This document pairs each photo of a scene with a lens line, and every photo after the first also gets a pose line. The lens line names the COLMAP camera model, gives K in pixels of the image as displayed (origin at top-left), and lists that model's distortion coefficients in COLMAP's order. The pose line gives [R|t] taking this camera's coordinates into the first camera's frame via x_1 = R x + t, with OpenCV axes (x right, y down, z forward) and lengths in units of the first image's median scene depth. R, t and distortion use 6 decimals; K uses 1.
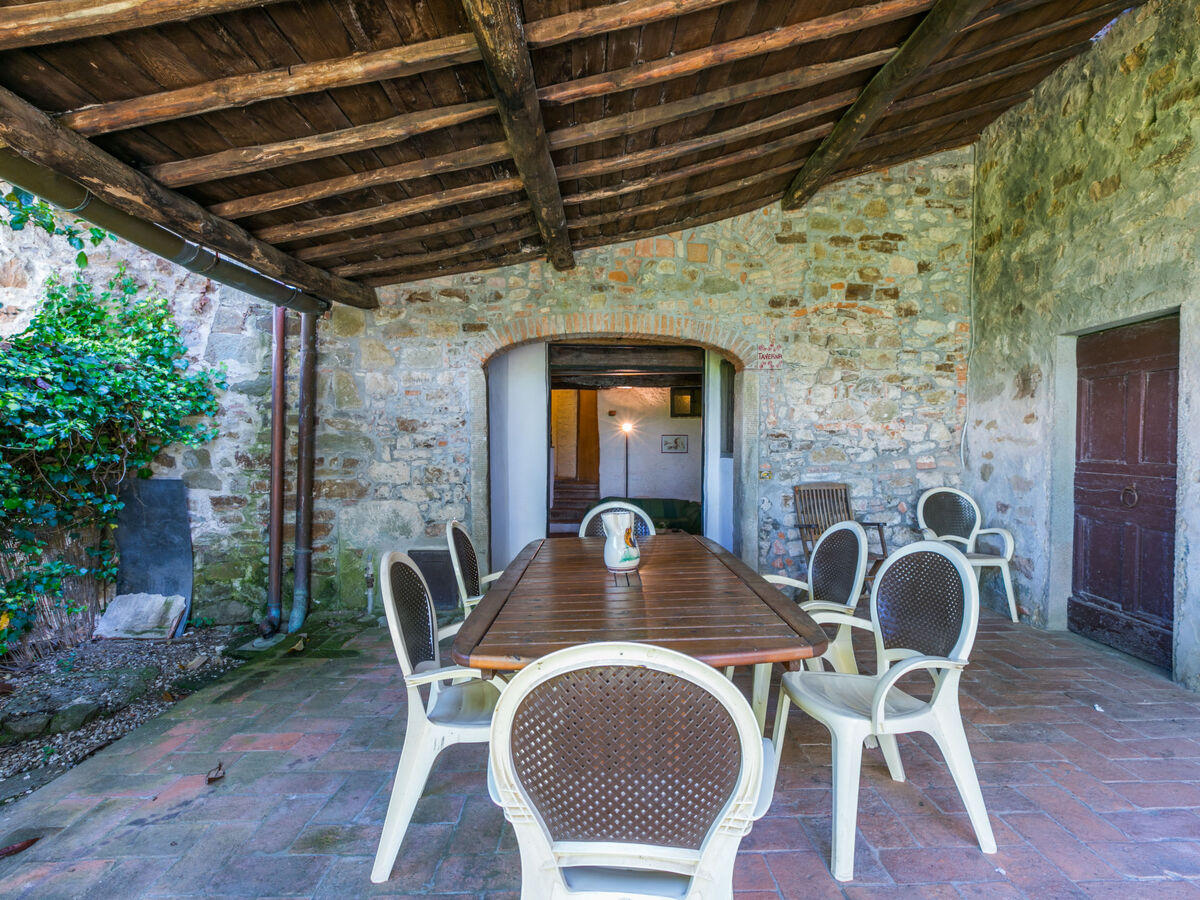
lens RADIAL K [[618.4, 0, 590.1], [0, 618.4, 448.2], [0, 0, 1]] dist [-0.000056, 0.000650]
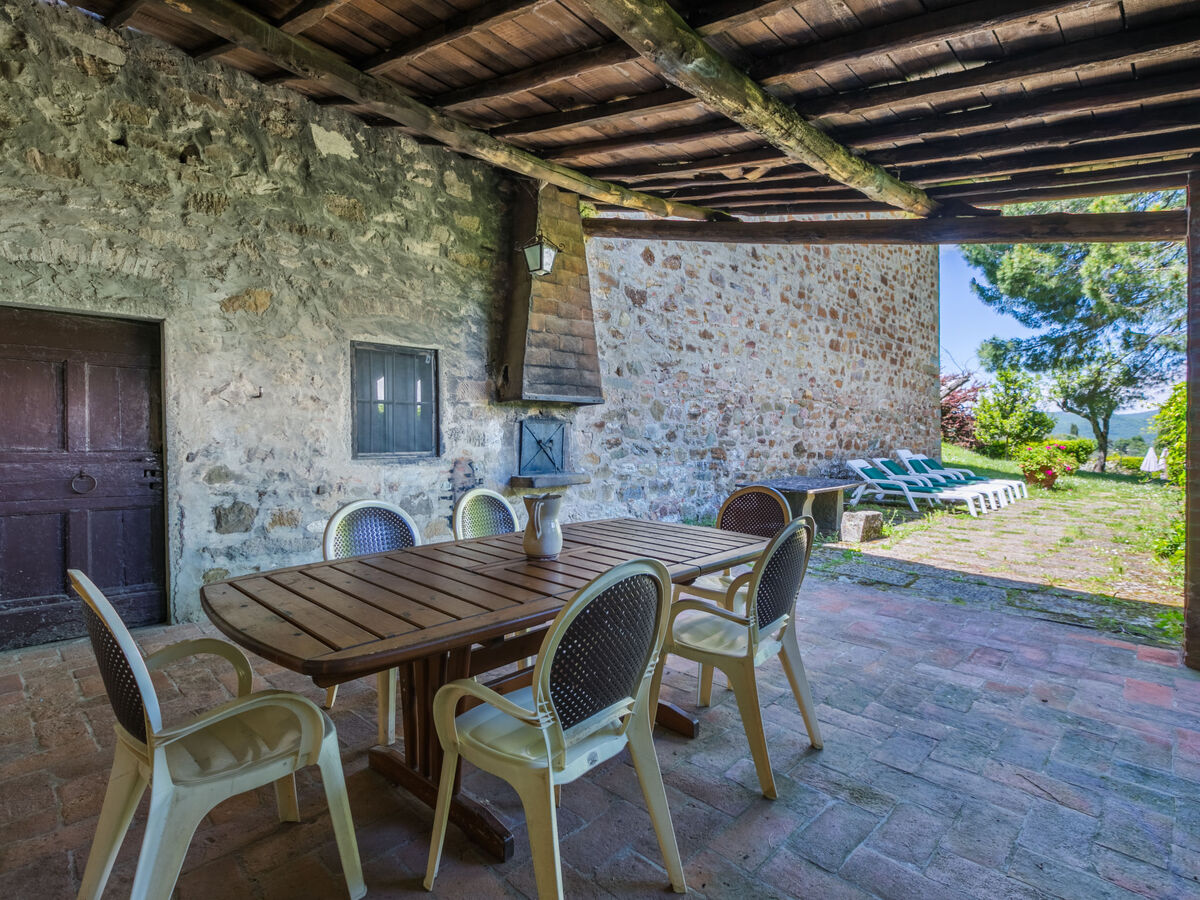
lens RADIAL K [[618.4, 0, 586.4], [0, 618.4, 450.3], [0, 0, 1]] dist [-0.000056, 0.000650]
pose [[-0.727353, -0.003286, 0.686255, -0.324337], [0.011378, 0.999793, 0.016847, 0.011696], [-0.686169, 0.020062, -0.727166, 0.859511]]
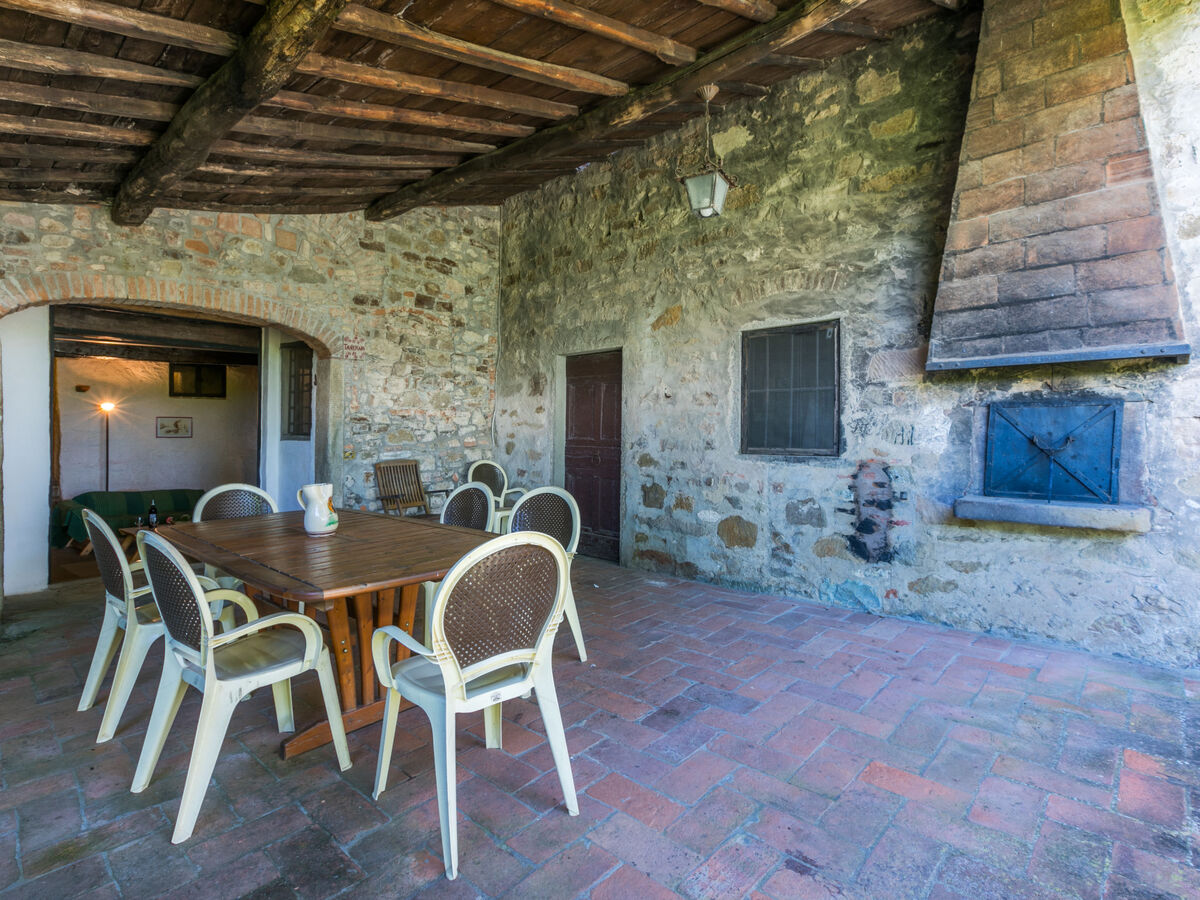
lens RADIAL K [[618.4, 0, 604.1], [0, 618.4, 428.8], [0, 0, 1]] dist [-0.000056, 0.000650]
pose [[0.676744, 0.002959, 0.736213, -0.226121], [0.002607, 0.999976, -0.006415, 0.005625], [-0.736214, 0.006261, 0.676720, -0.082332]]
